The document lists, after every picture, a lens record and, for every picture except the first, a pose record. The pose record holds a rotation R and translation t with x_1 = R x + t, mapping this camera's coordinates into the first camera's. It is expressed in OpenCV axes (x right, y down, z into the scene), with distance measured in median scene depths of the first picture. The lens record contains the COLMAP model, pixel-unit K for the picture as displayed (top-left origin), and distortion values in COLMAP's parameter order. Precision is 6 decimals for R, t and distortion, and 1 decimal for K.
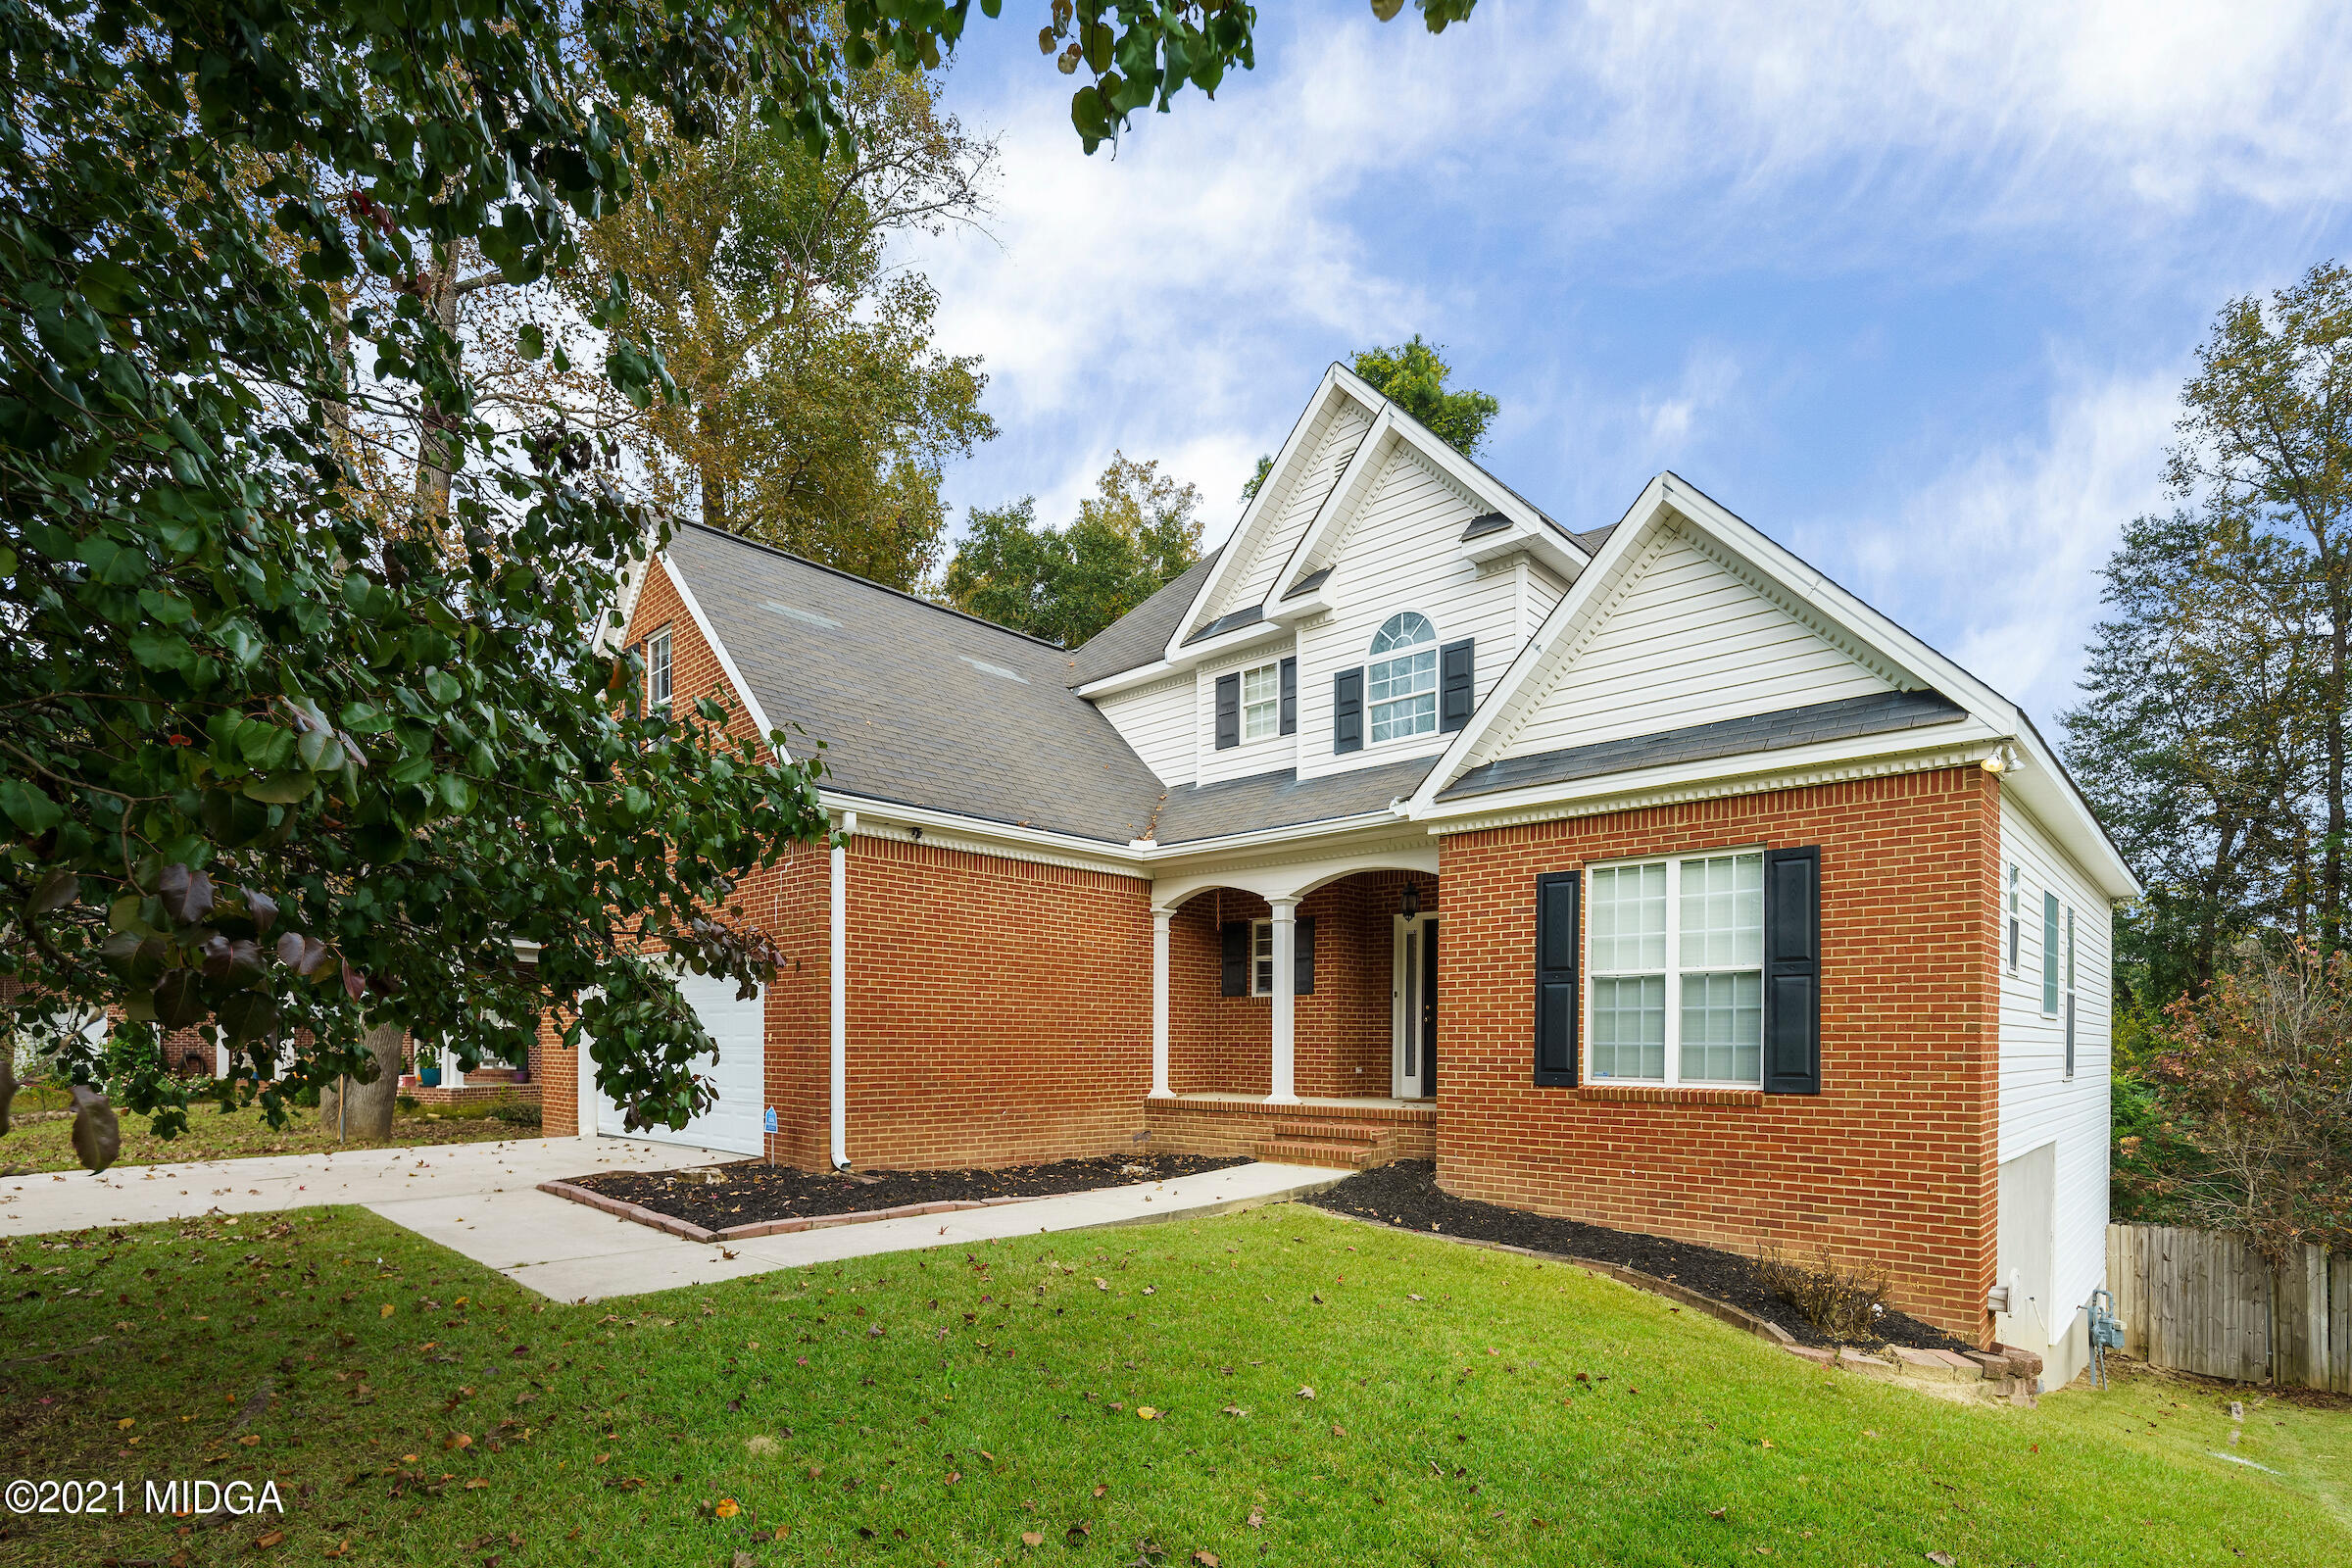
lens RADIAL K [[1157.6, 0, 1176.0], [0, 1157.6, 784.0], [0, 0, 1]] dist [-0.000104, -0.000033]
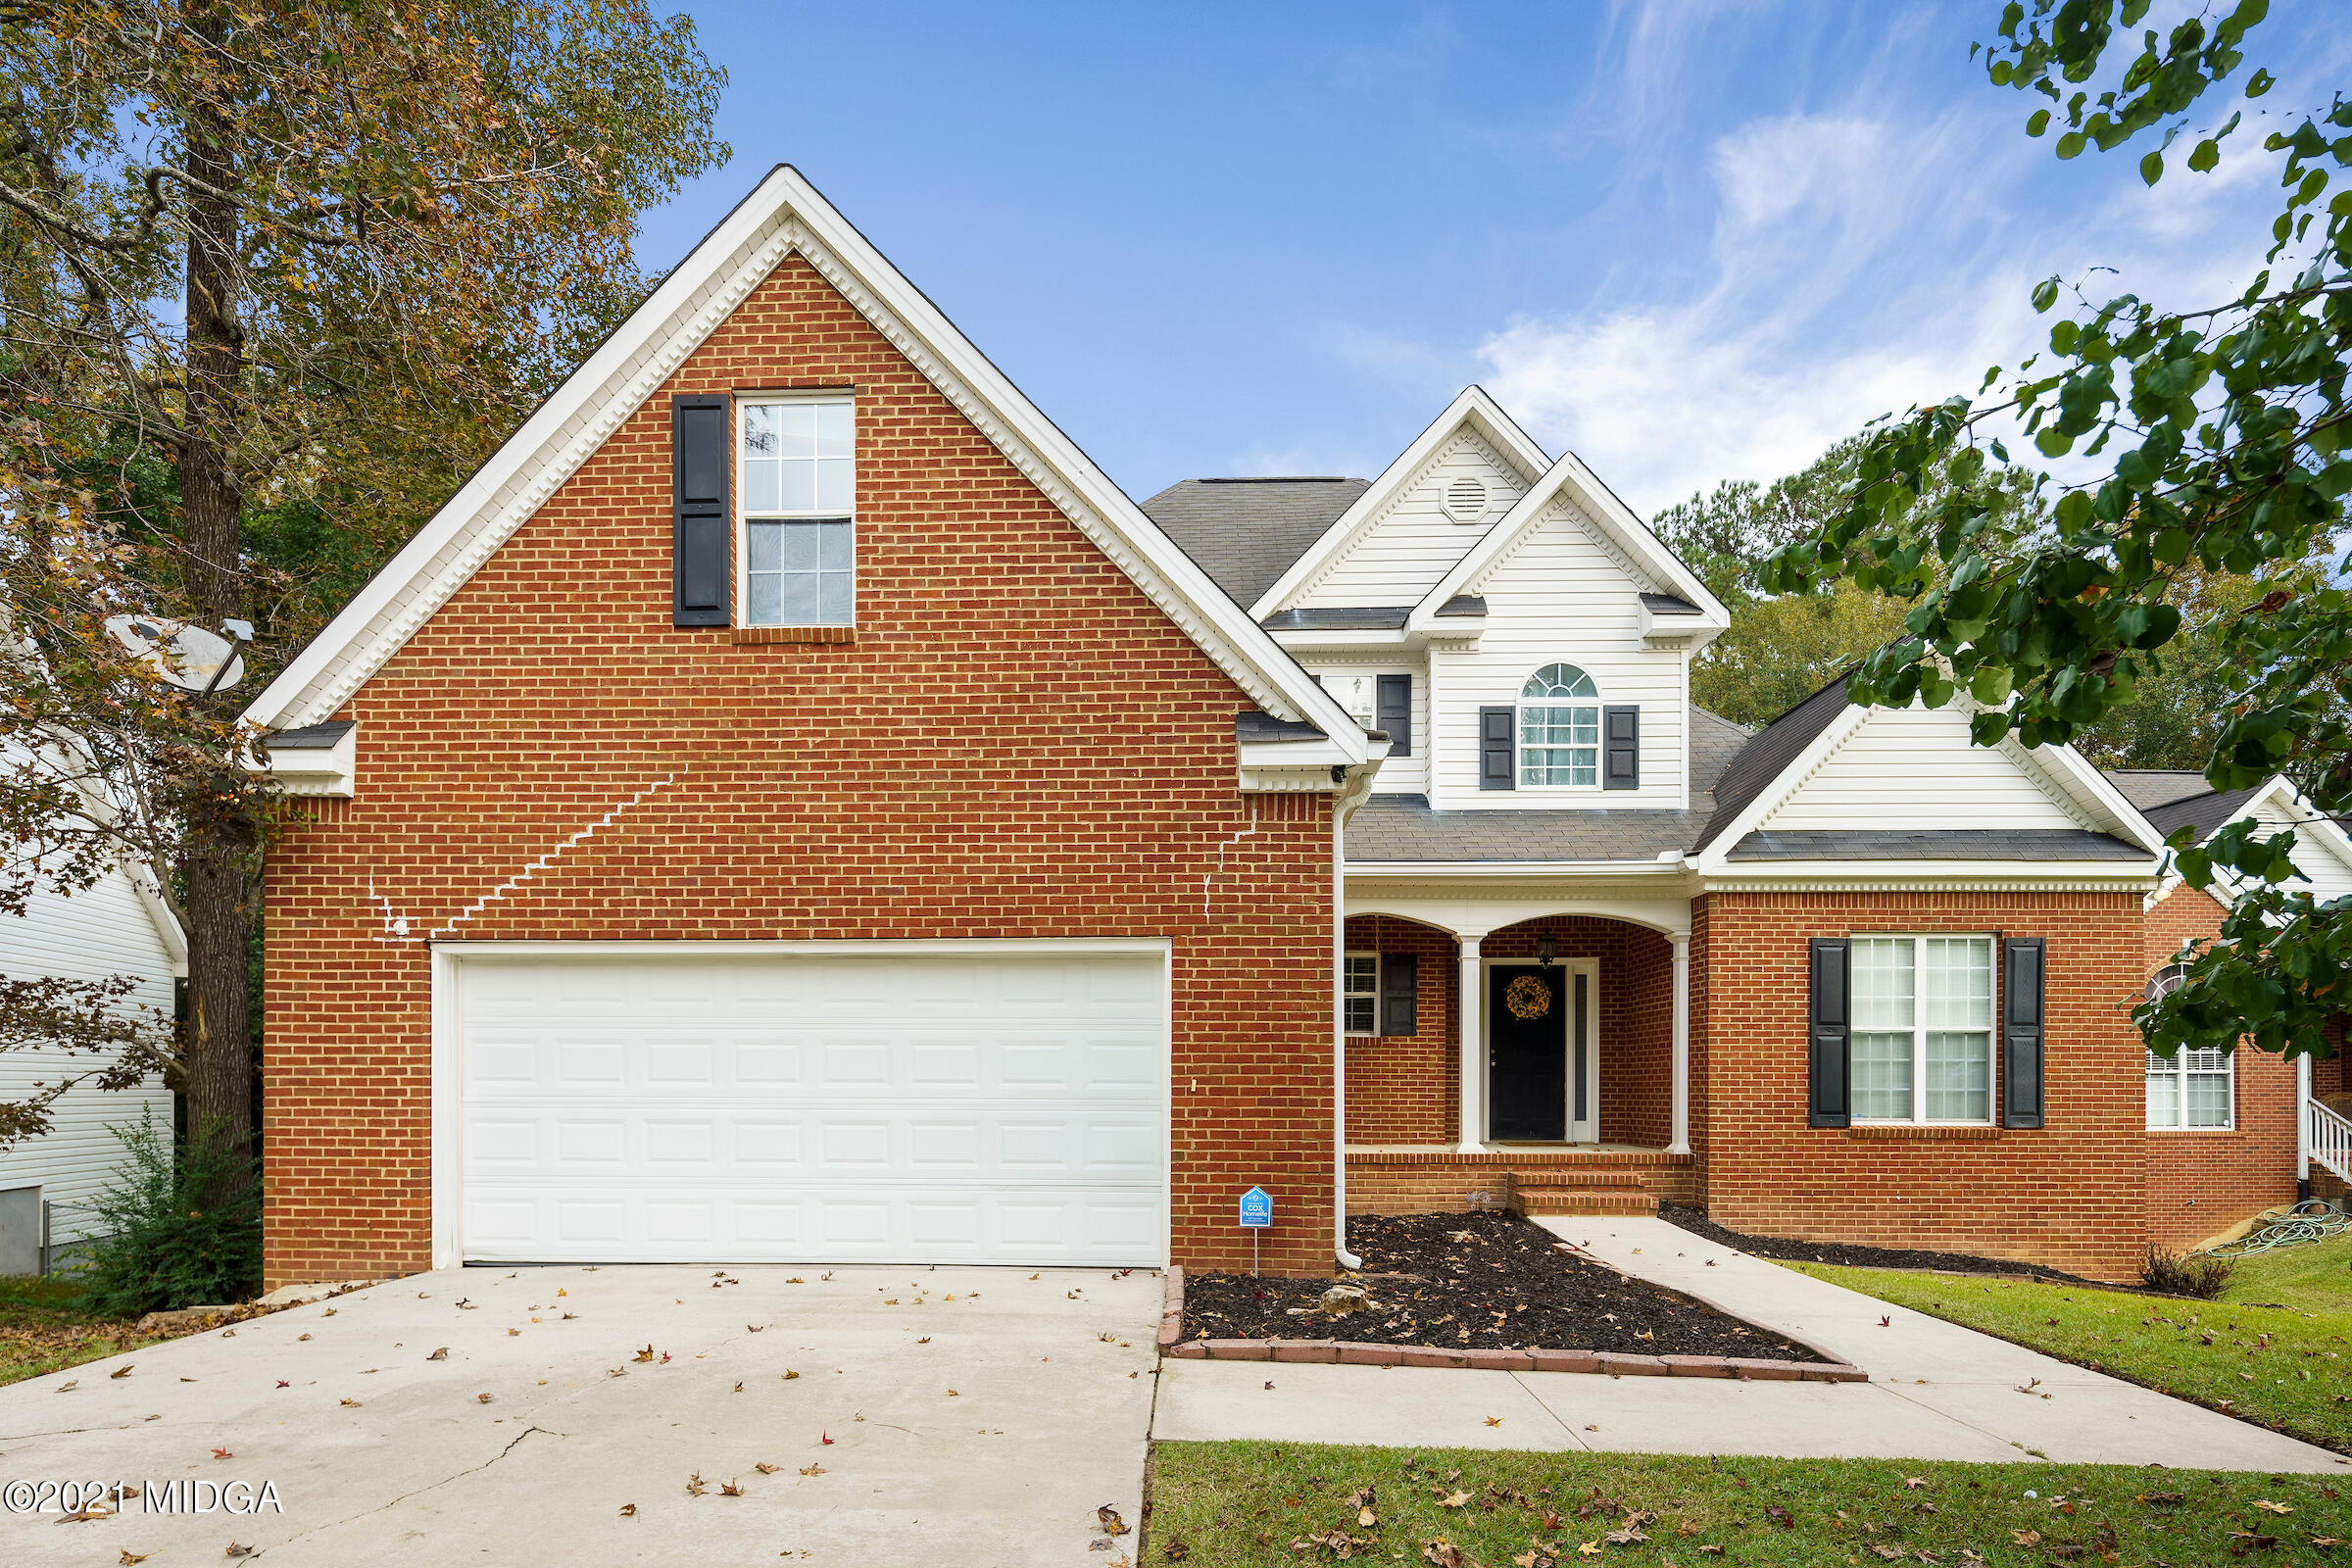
lens RADIAL K [[1173.4, 0, 1176.2], [0, 1173.4, 847.3], [0, 0, 1]] dist [0.001048, 0.000286]
pose [[0.738344, 0.130785, 0.661622, -0.747735], [-0.147448, 0.988588, -0.030871, 0.096853], [-0.658109, -0.074761, 0.749201, 0.466854]]
